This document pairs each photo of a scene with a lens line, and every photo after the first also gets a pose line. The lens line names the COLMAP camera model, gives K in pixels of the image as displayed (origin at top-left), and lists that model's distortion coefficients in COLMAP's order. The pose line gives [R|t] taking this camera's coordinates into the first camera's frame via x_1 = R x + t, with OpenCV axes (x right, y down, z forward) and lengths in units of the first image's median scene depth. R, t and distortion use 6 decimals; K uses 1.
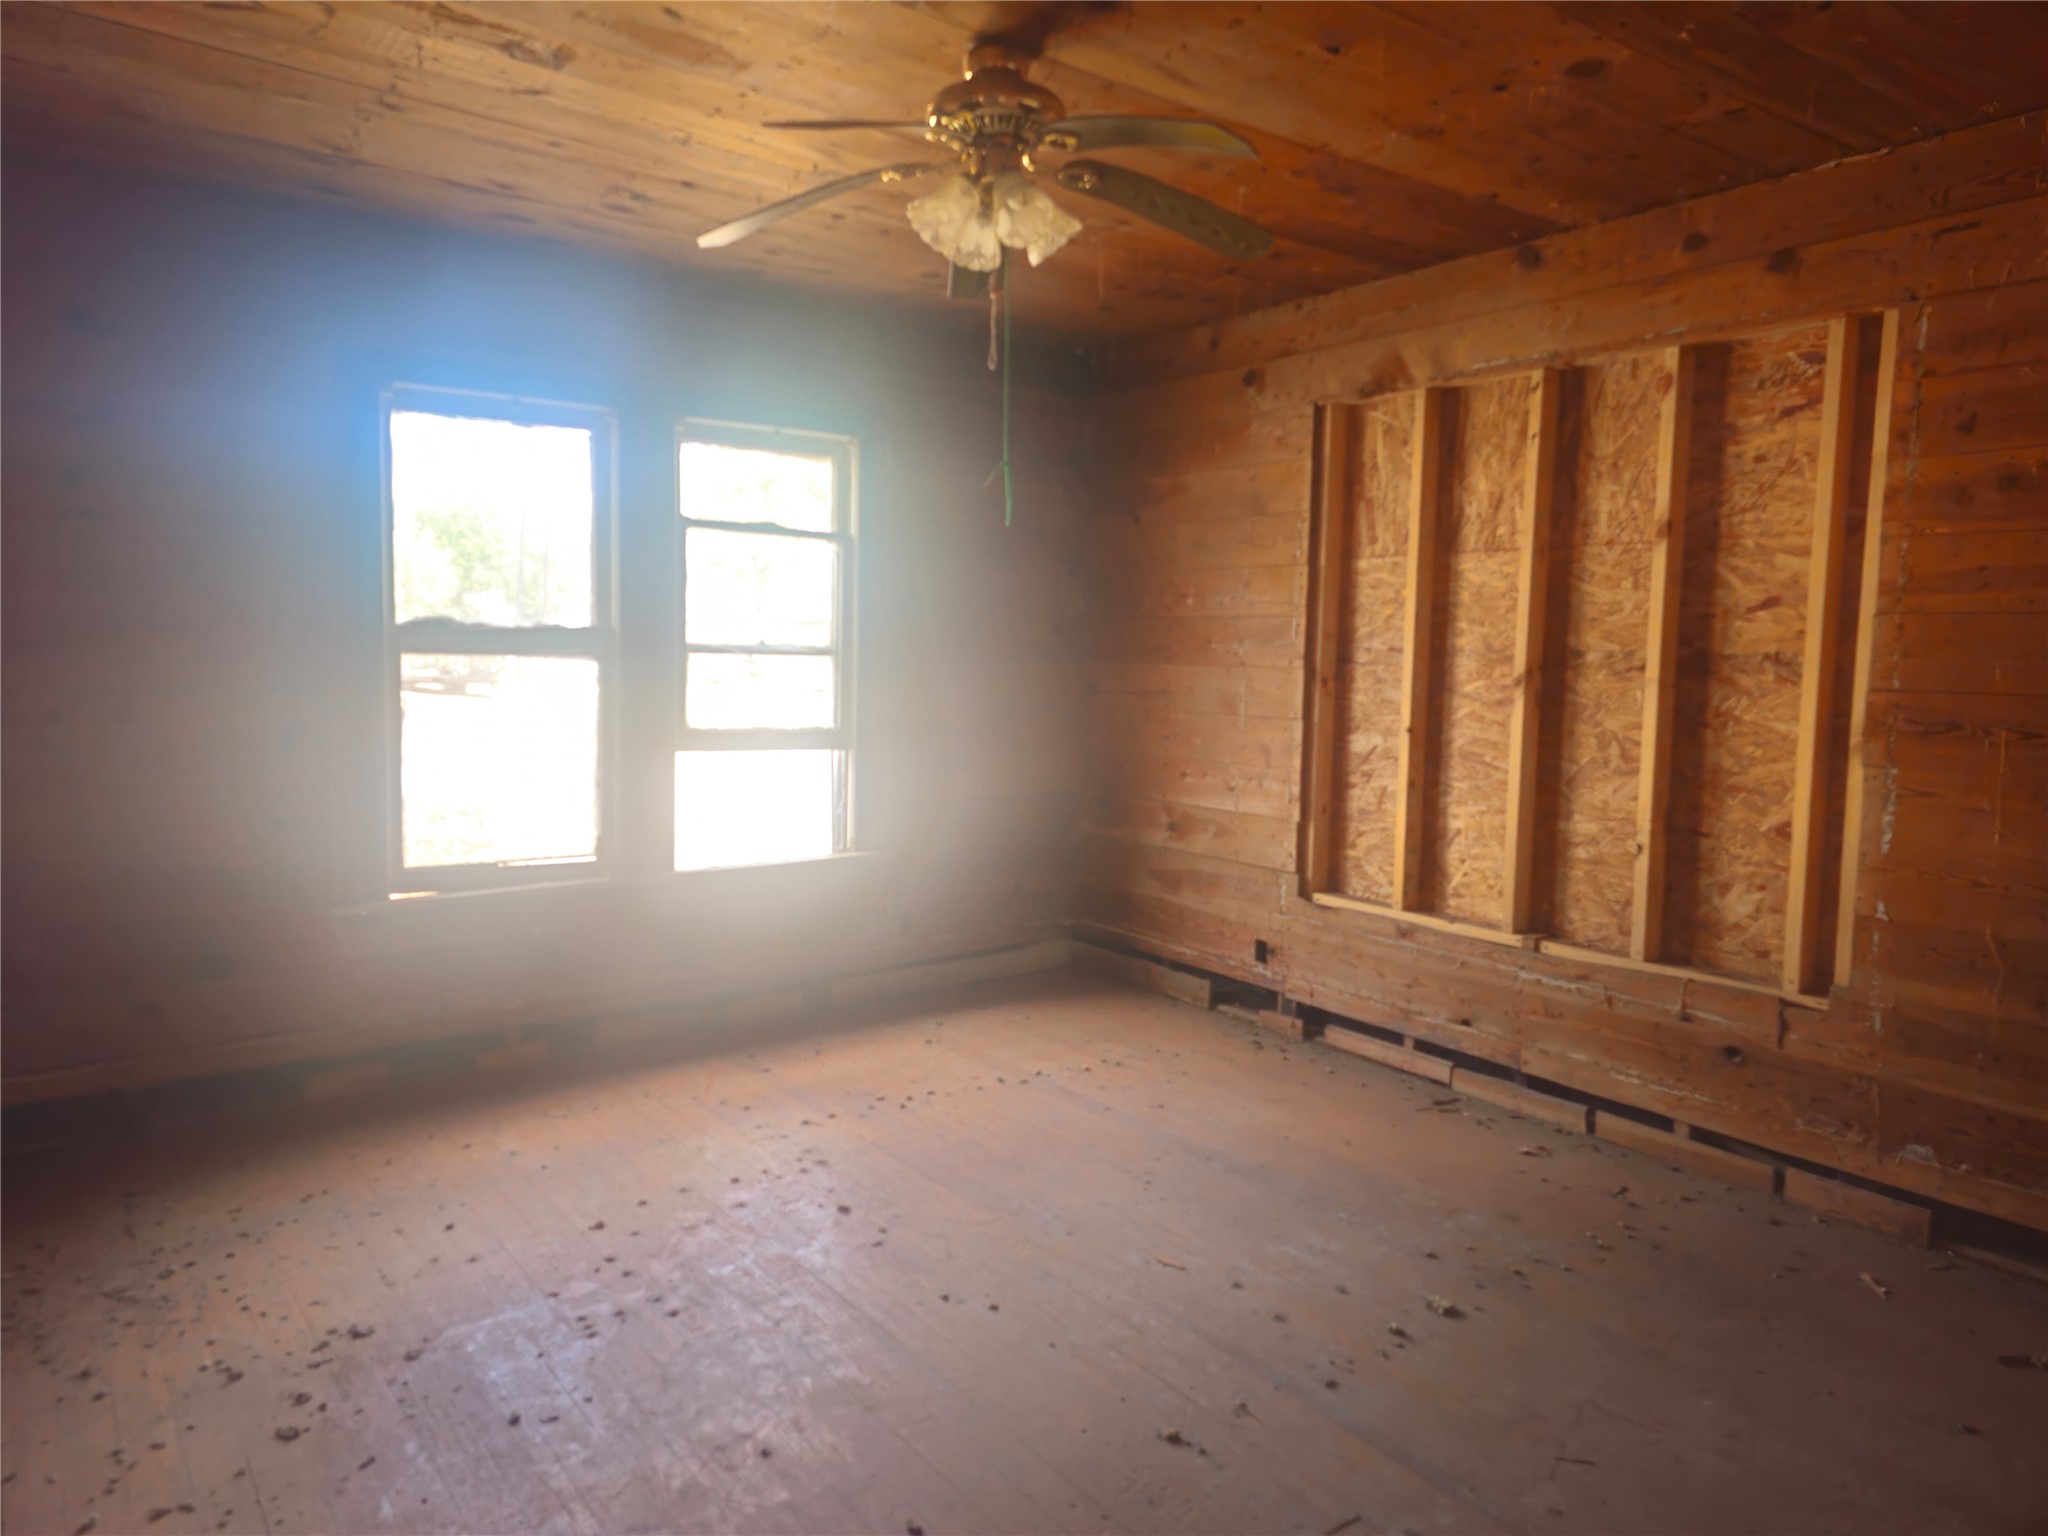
lens RADIAL K [[1340.5, 0, 995.4], [0, 1340.5, 748.2], [0, 0, 1]] dist [0.067297, -0.048417]
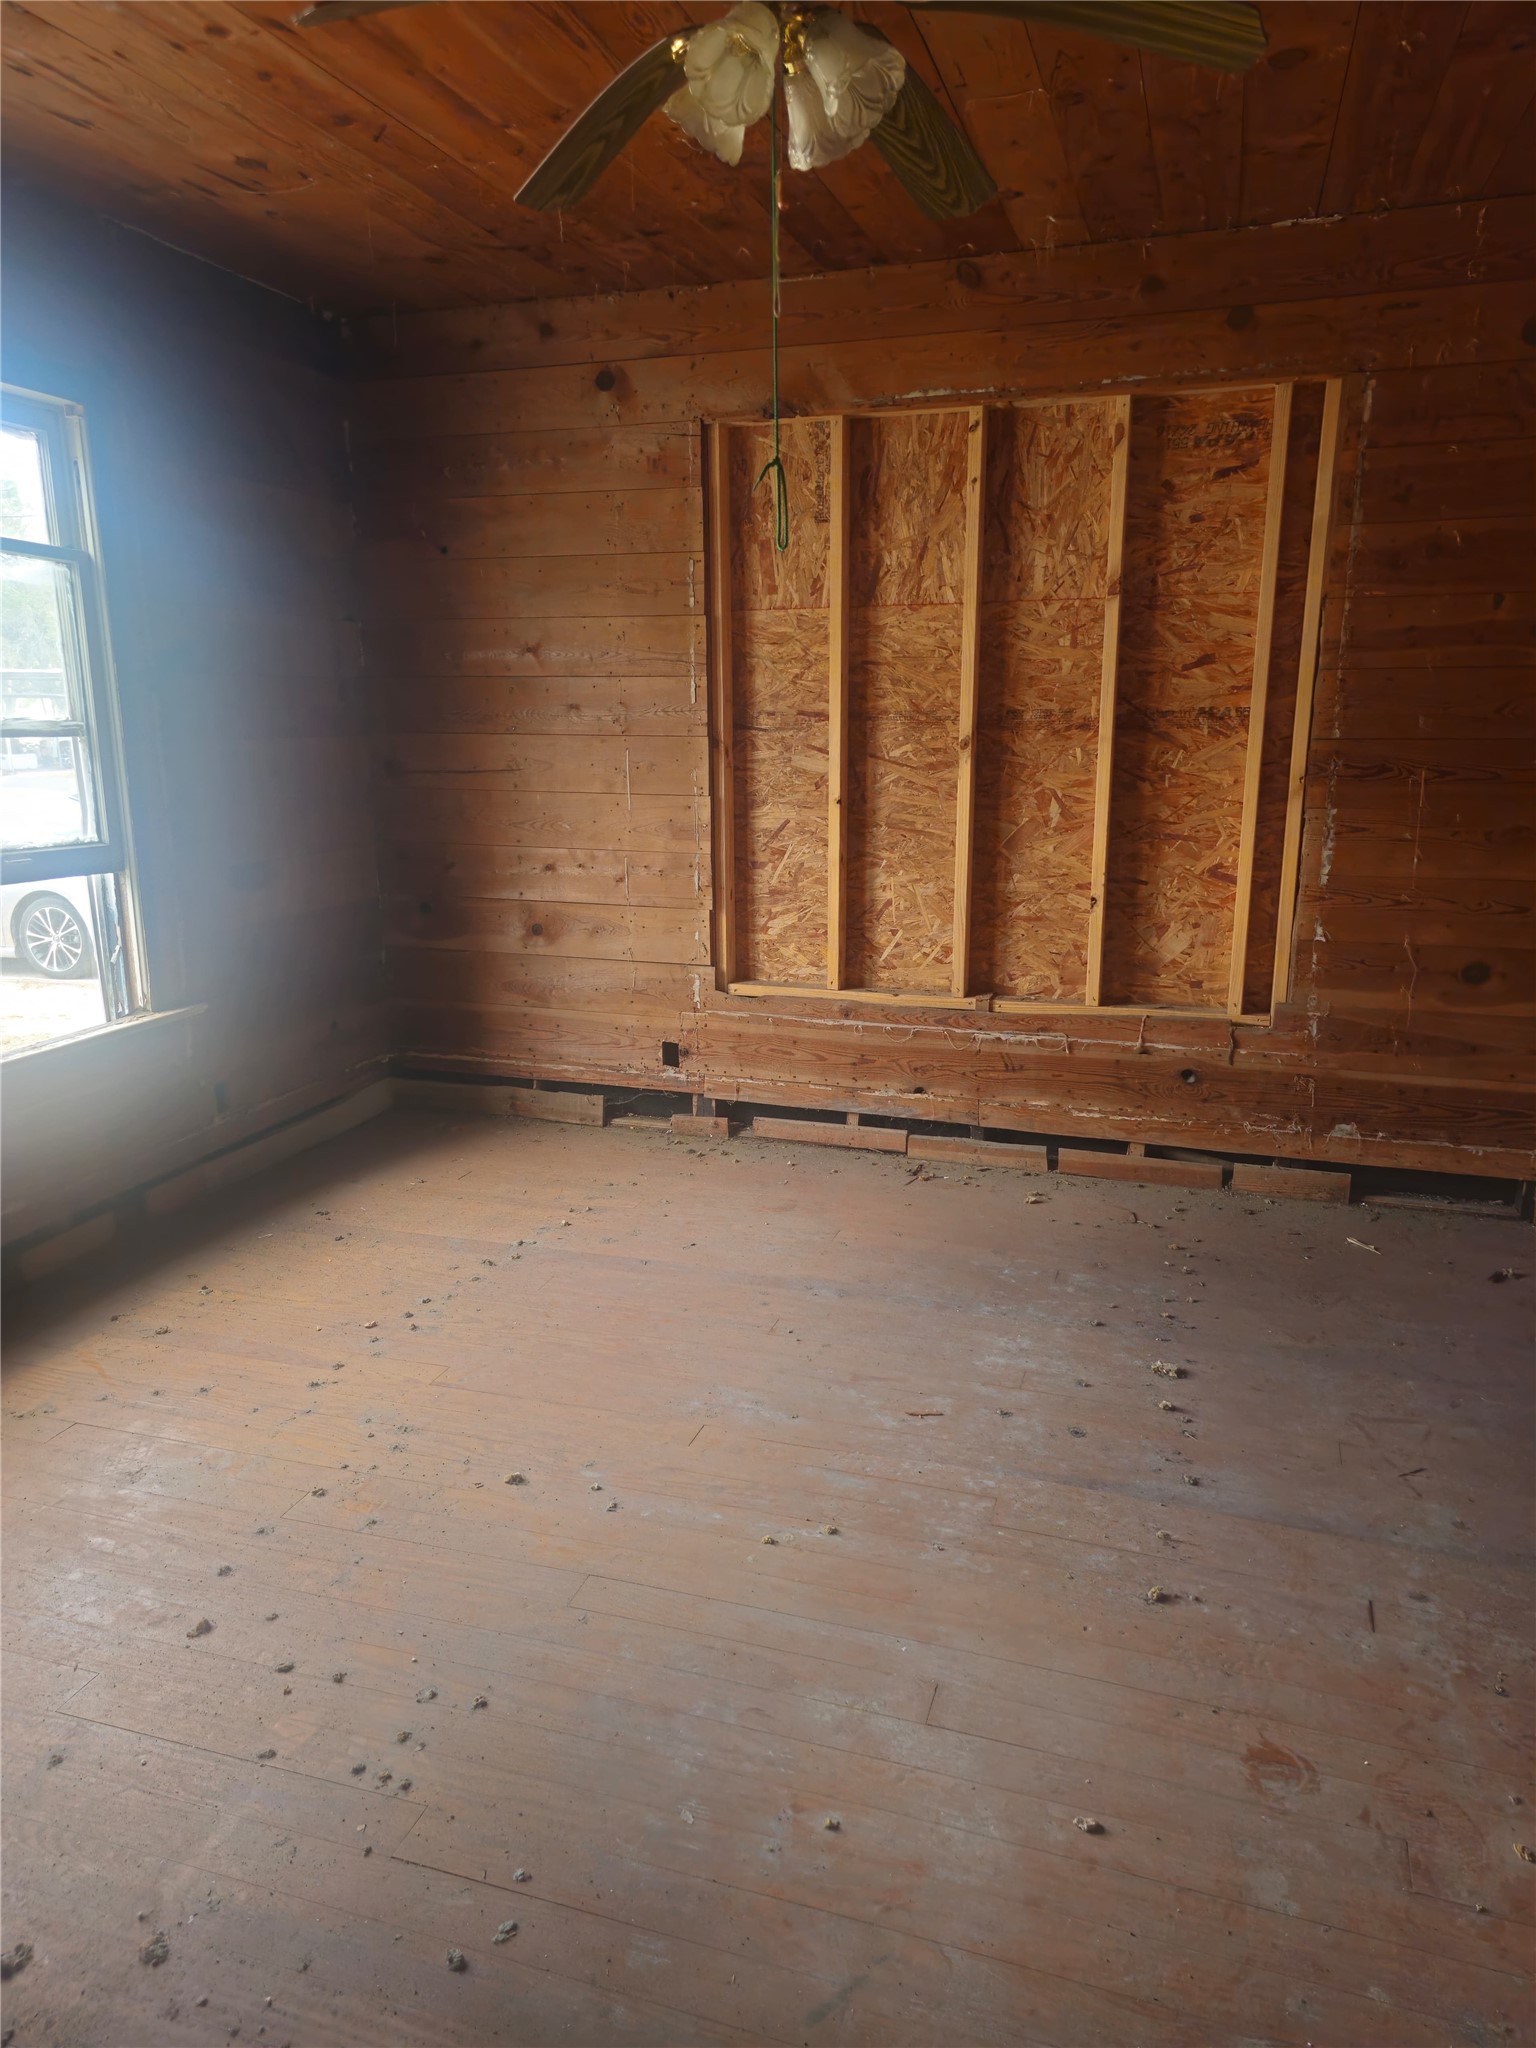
lens RADIAL K [[1359.9, 0, 773.7], [0, 1359.9, 1027.0], [0, 0, 1]] dist [0.064289, -0.056318]
pose [[0.811440, -0.153368, 0.563953, -0.331121], [0.064069, 0.982481, 0.175003, -0.030920], [-0.580913, -0.105873, 0.807051, 0.268171]]
